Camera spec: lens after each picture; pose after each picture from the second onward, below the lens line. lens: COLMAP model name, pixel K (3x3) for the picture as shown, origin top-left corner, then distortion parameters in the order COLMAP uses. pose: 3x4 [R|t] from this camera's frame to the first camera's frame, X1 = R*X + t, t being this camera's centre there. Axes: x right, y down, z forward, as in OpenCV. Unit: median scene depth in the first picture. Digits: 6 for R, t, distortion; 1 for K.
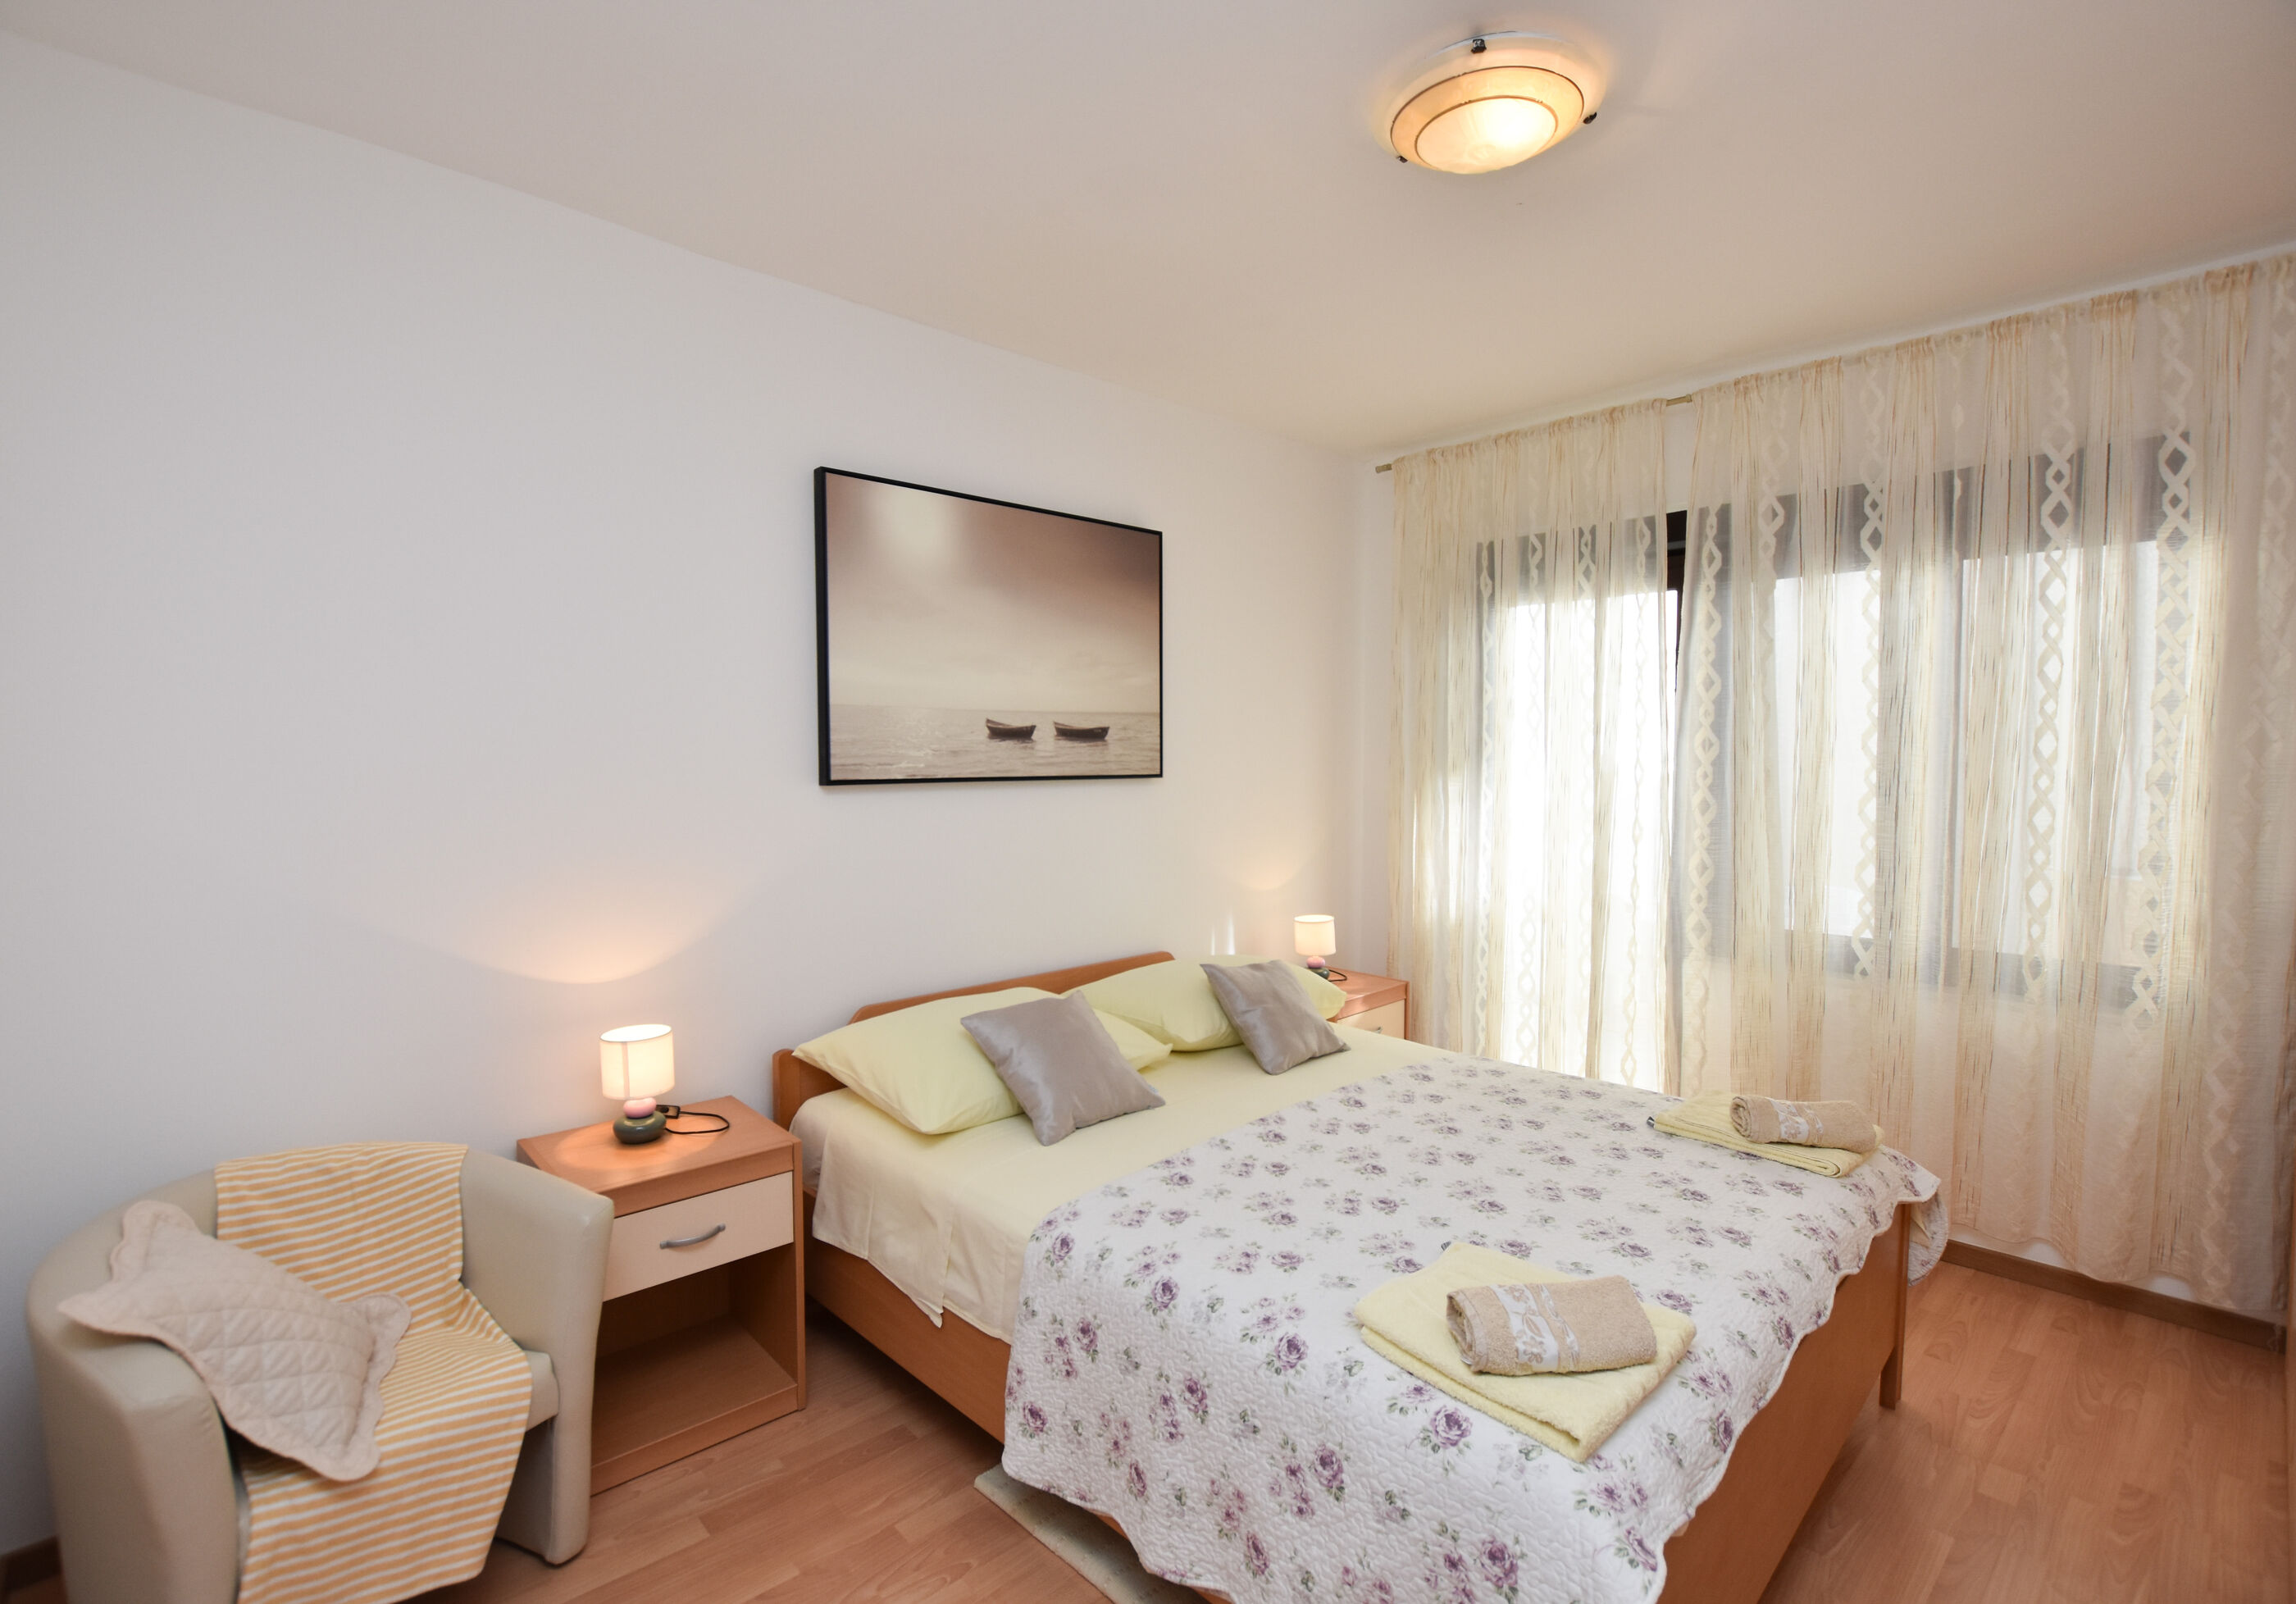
lens RADIAL K [[1066.6, 0, 1121.4], [0, 1066.6, 801.8], [0, 0, 1]] dist [-0.030275, 0.000665]
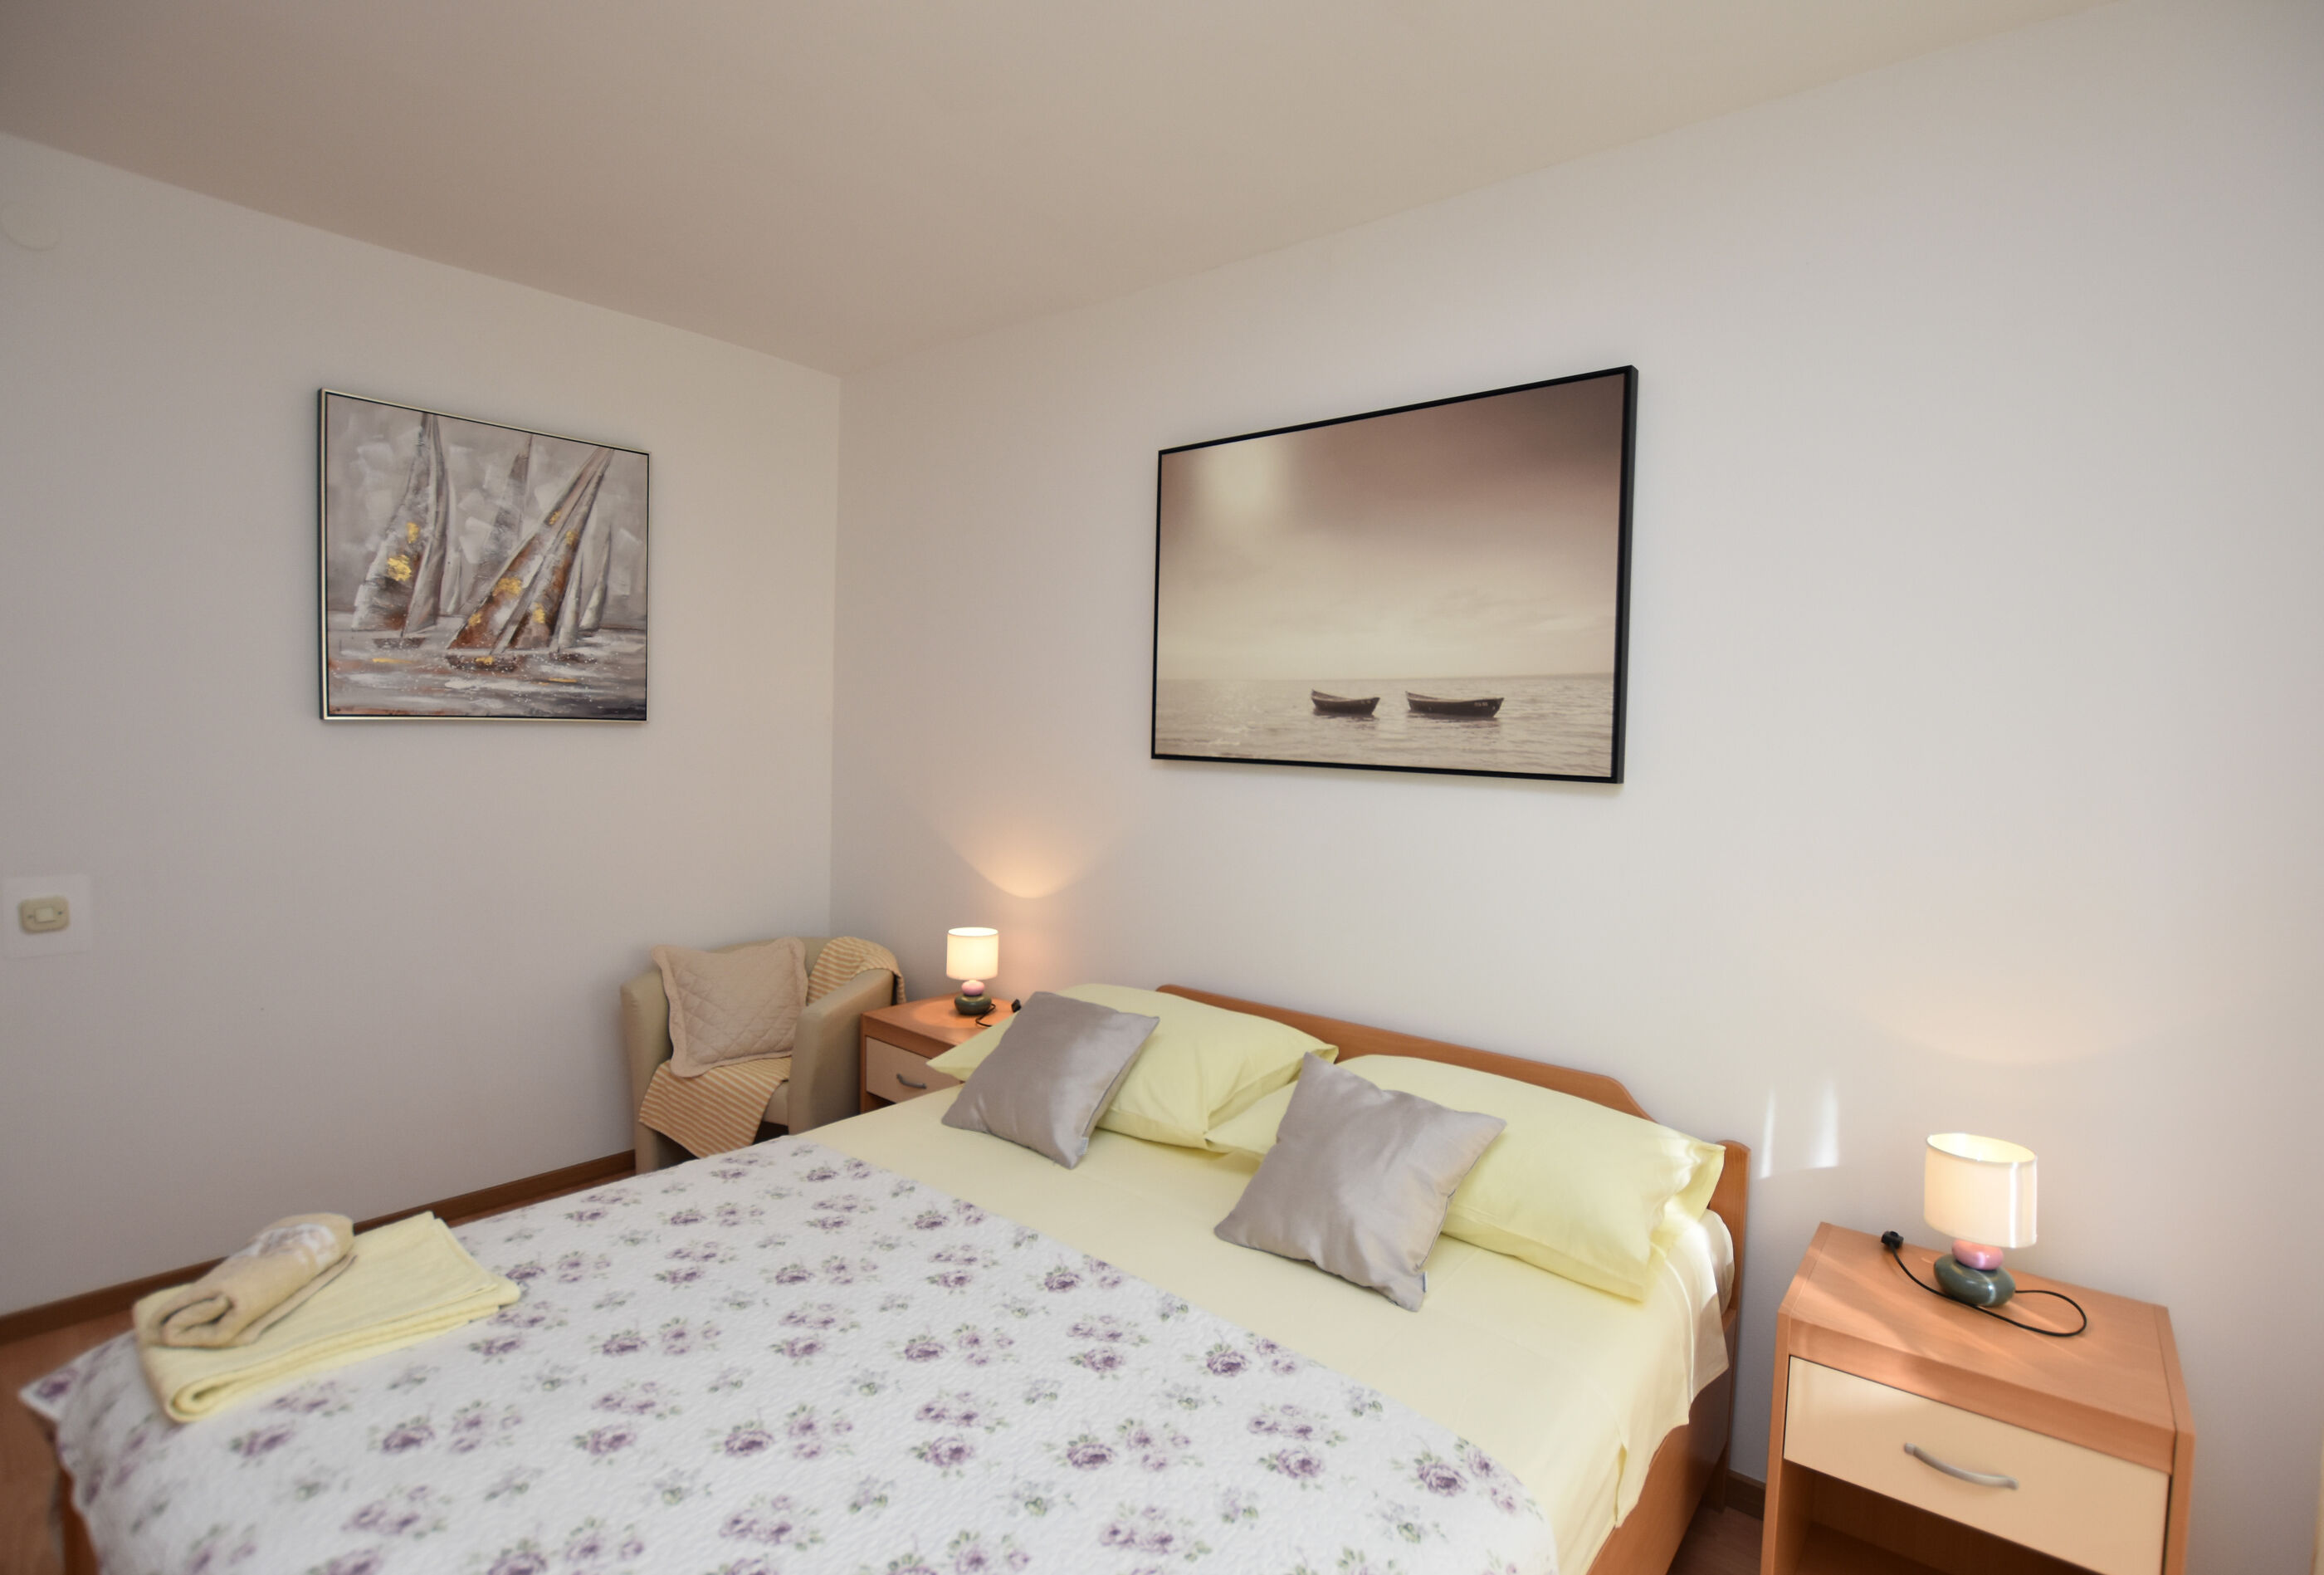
lens RADIAL K [[1095.9, 0, 1184.0], [0, 1095.9, 788.7], [0, 0, 1]] dist [-0.026248, -0.000210]
pose [[0.135830, 0.057258, -0.989076, 0.811953], [-0.075918, 0.995995, 0.047232, -0.040593], [0.987819, 0.068673, 0.139633, 0.919174]]
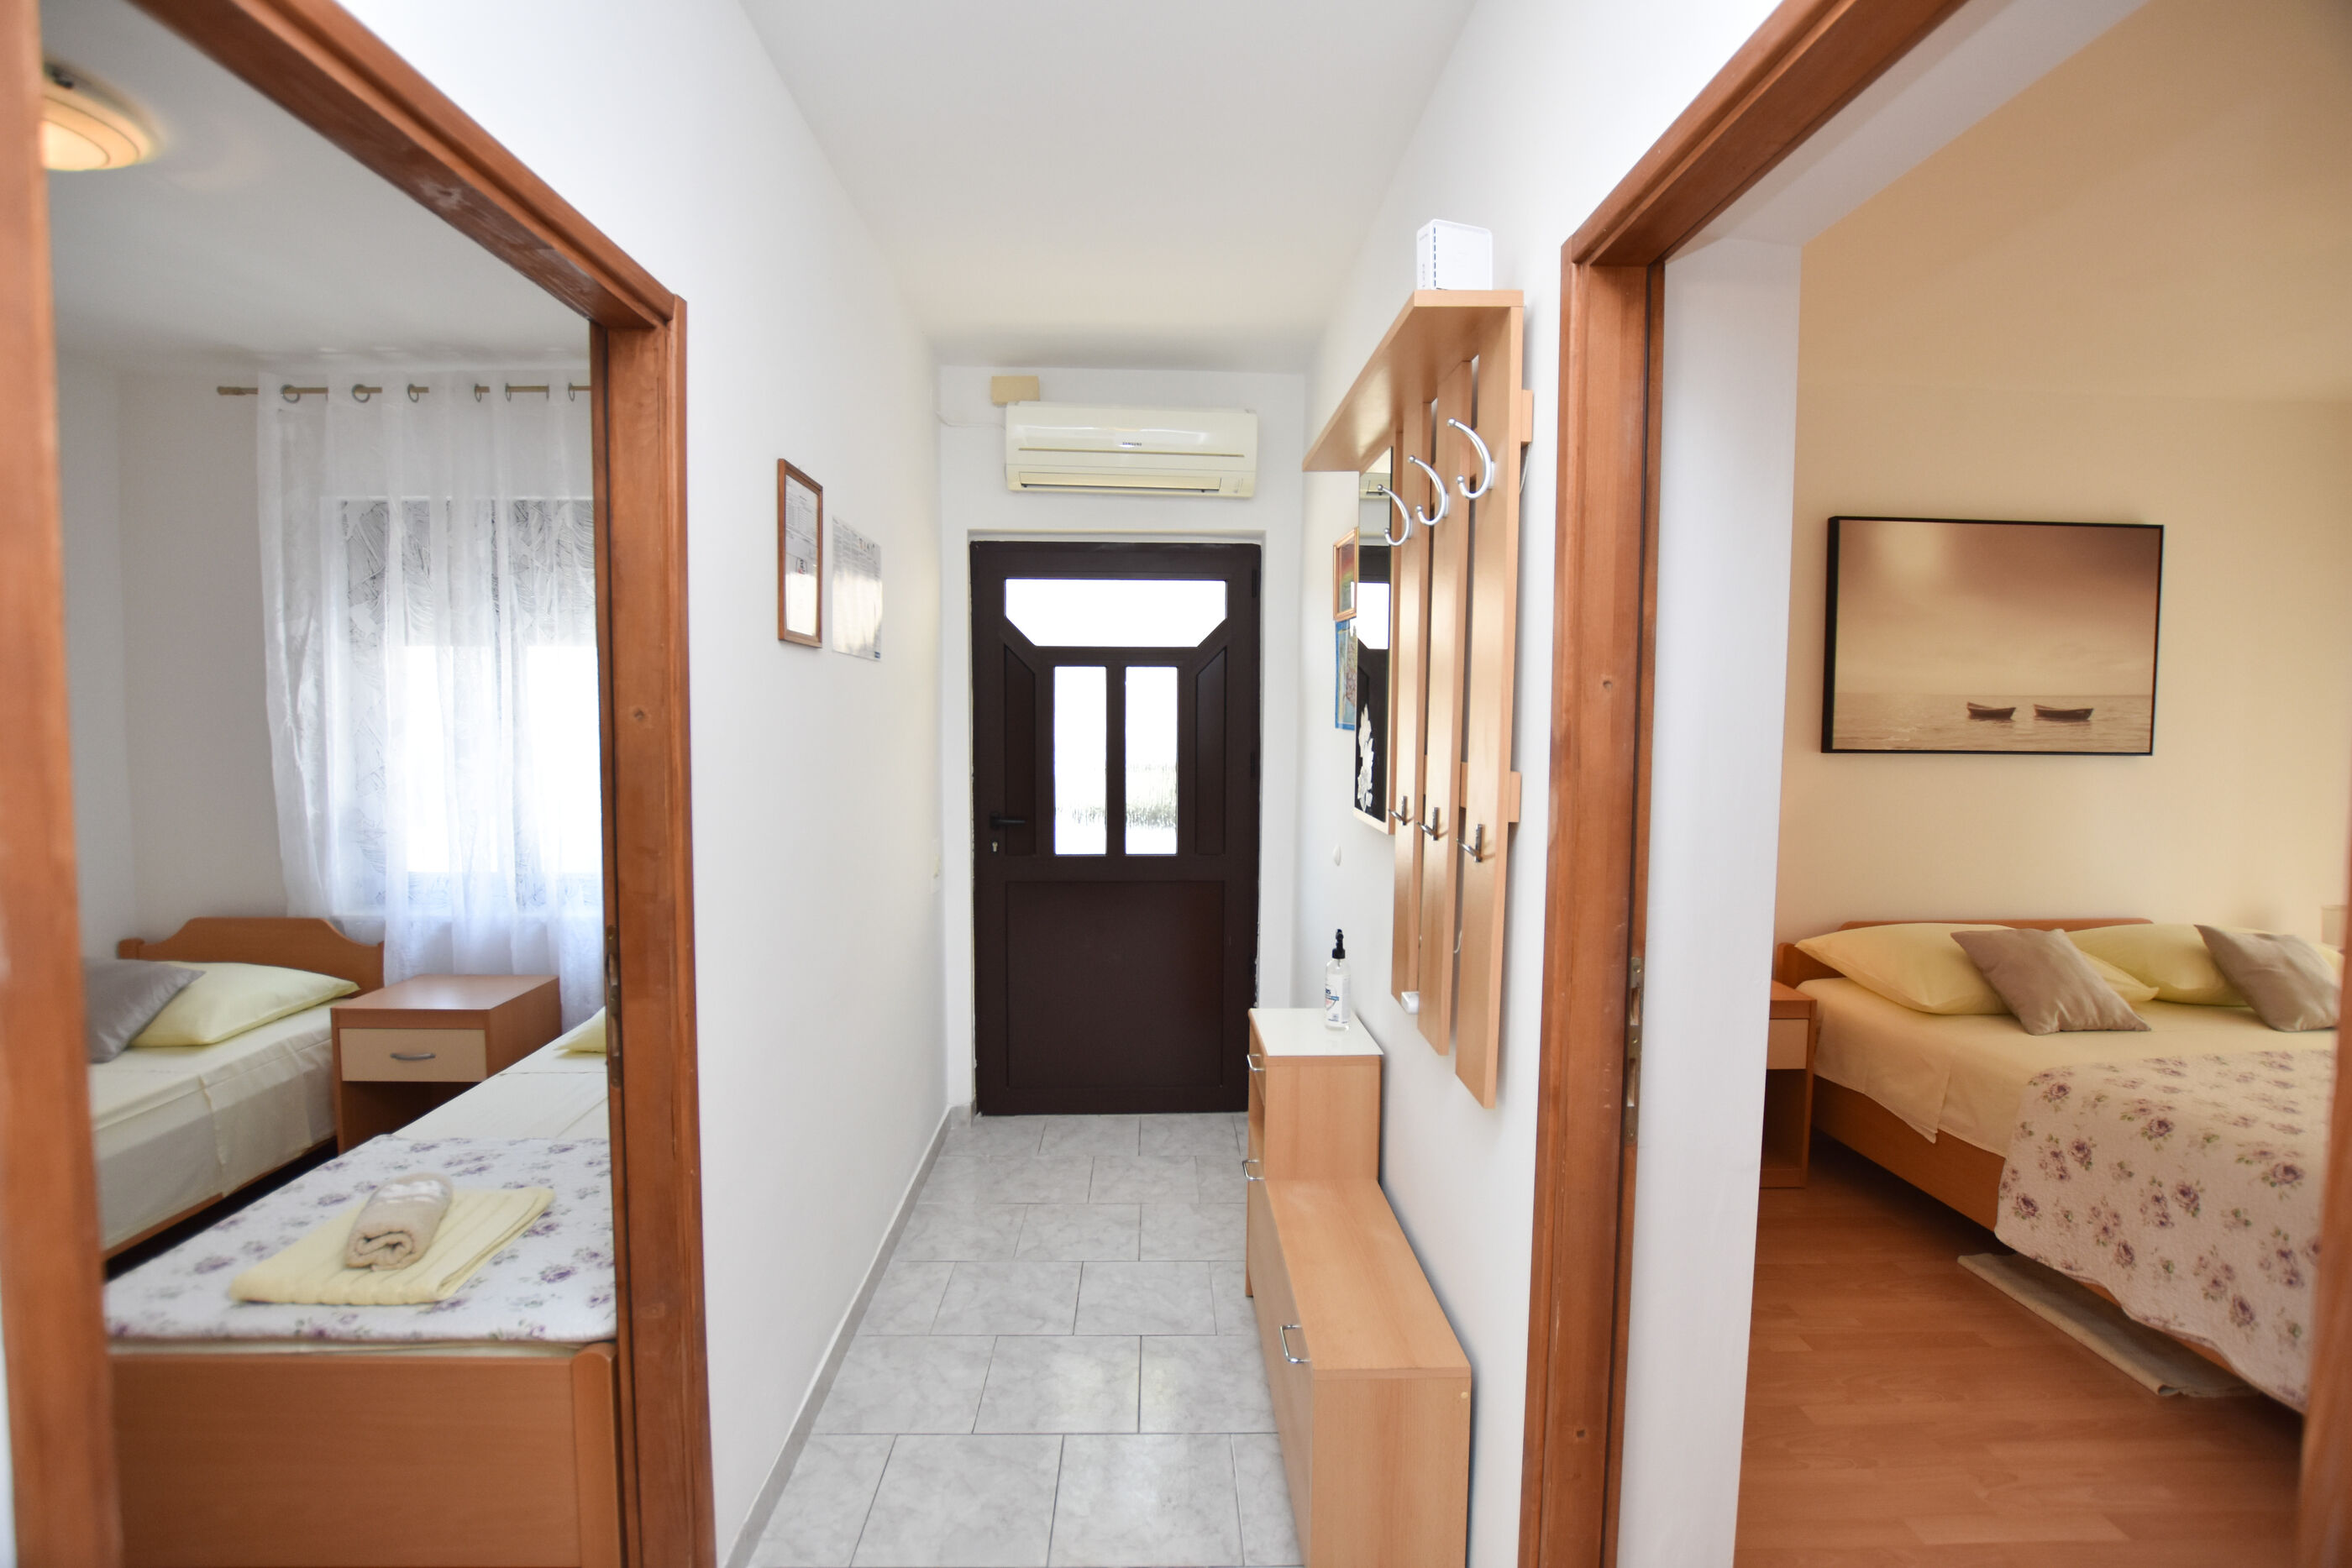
lens RADIAL K [[1043.0, 0, 1180.7], [0, 1043.0, 776.3], [0, 0, 1]] dist [-0.035606, 0.007819]
pose [[0.765495, 0.043306, -0.641983, -0.070819], [-0.038929, 0.999022, 0.020973, 0.019325], [0.642263, 0.008937, 0.766432, -0.543068]]
